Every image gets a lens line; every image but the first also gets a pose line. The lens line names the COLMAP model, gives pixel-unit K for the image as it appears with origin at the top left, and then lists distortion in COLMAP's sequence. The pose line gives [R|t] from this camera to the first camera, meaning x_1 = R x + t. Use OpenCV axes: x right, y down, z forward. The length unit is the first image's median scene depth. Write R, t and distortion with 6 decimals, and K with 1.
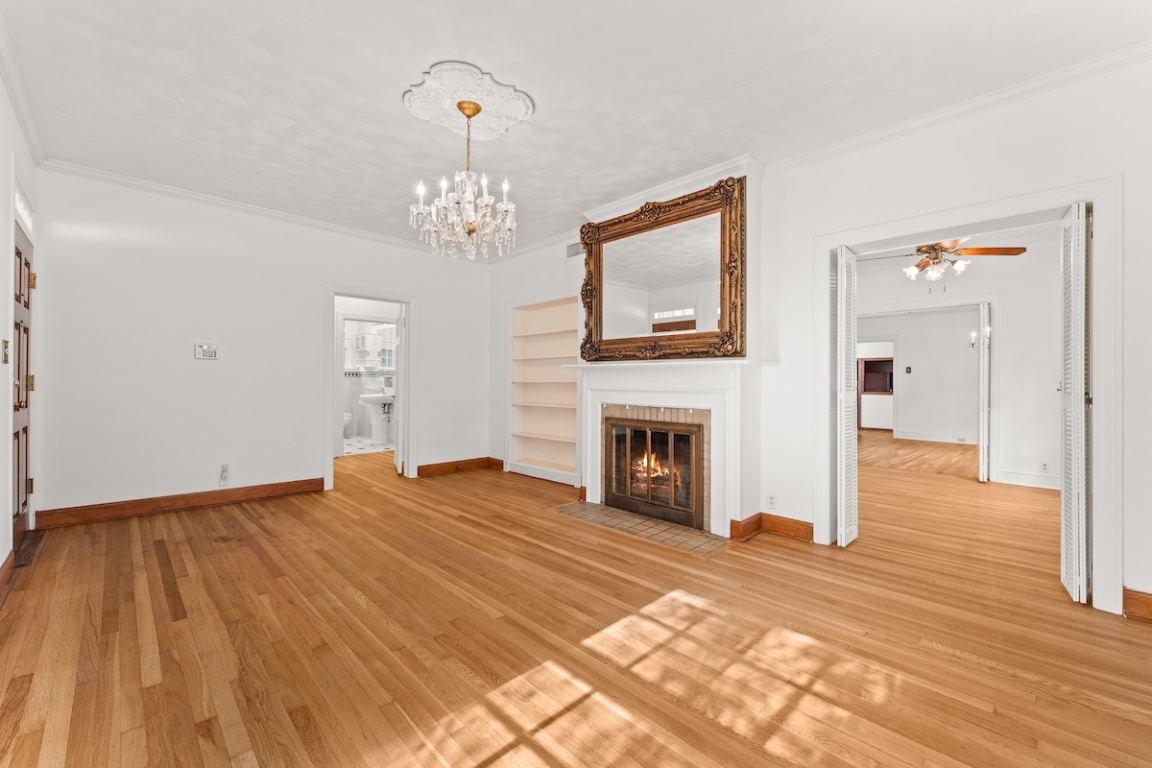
lens RADIAL K [[474.0, 0, 573.6], [0, 474.0, 381.0], [0, 0, 1]] dist [0.000836, -0.000259]
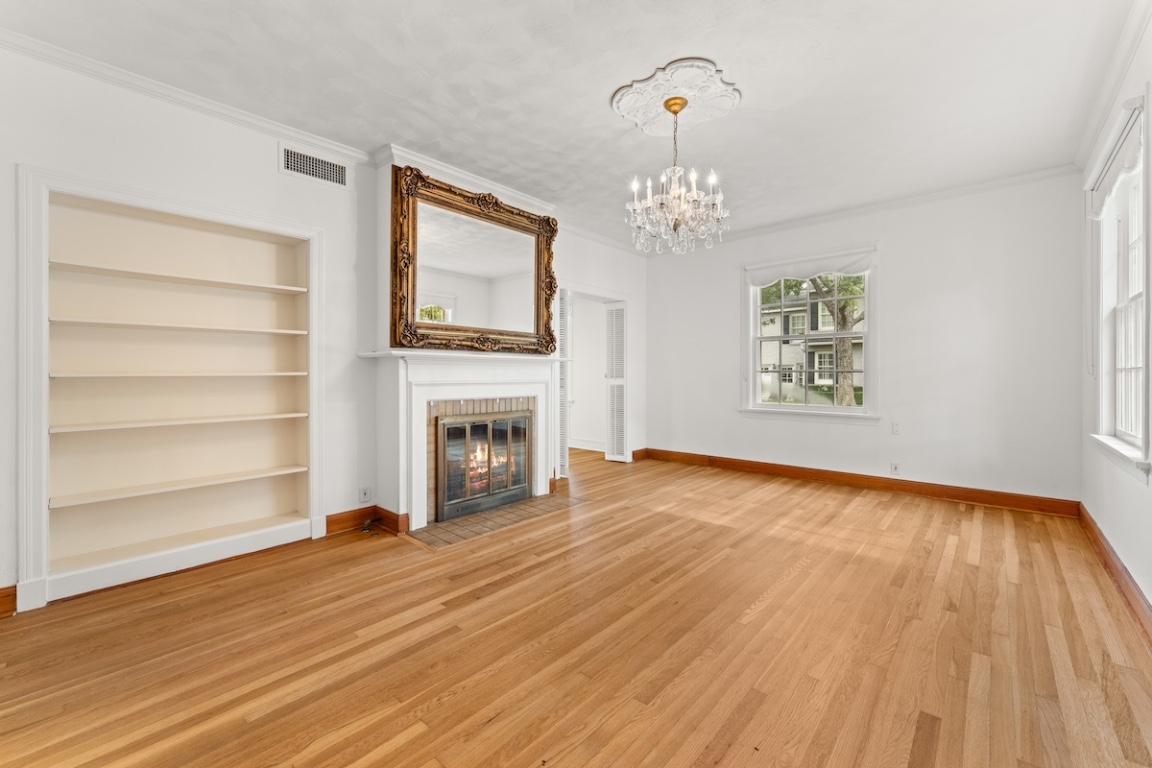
lens RADIAL K [[463.7, 0, 577.2], [0, 463.7, 377.5], [0, 0, 1]] dist [-0.001599, -0.000217]
pose [[-0.072289, -0.011286, 0.997320, -0.868358], [-0.001203, 0.999936, 0.011229, -0.002351], [-0.997383, -0.000389, -0.072298, 0.928452]]
